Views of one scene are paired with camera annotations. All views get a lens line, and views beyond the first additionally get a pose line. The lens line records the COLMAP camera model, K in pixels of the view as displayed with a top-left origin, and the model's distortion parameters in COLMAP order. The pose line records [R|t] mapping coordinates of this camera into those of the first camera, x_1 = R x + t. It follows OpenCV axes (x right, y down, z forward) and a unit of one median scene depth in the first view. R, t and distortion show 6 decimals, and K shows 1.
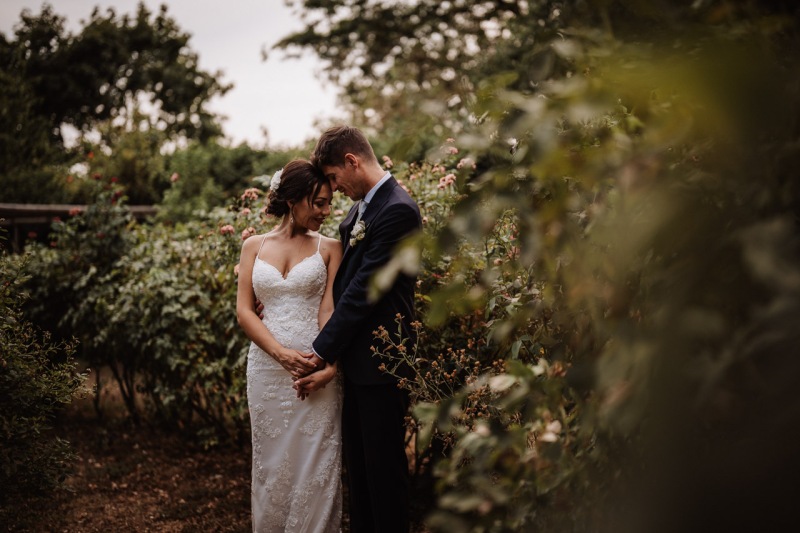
lens RADIAL K [[1091.9, 0, 402.8], [0, 1091.9, 256.4], [0, 0, 1]] dist [-0.104402, 0.790193]
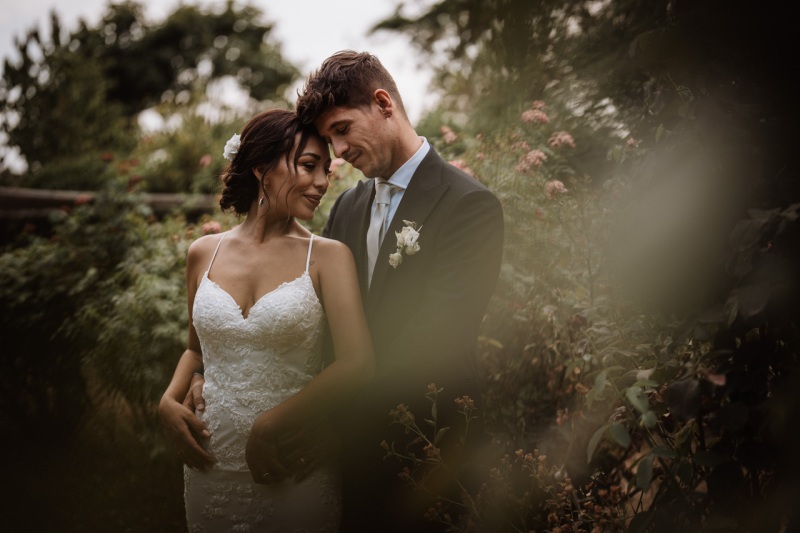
lens RADIAL K [[1181.9, 0, 400.0], [0, 1181.9, 266.5], [0, 0, 1]] dist [-0.515355, 1.072871]
pose [[0.996222, 0.035588, -0.079215, 0.010412], [-0.035079, 0.999354, 0.007798, -0.006342], [0.079441, -0.004990, 0.996827, 0.169229]]
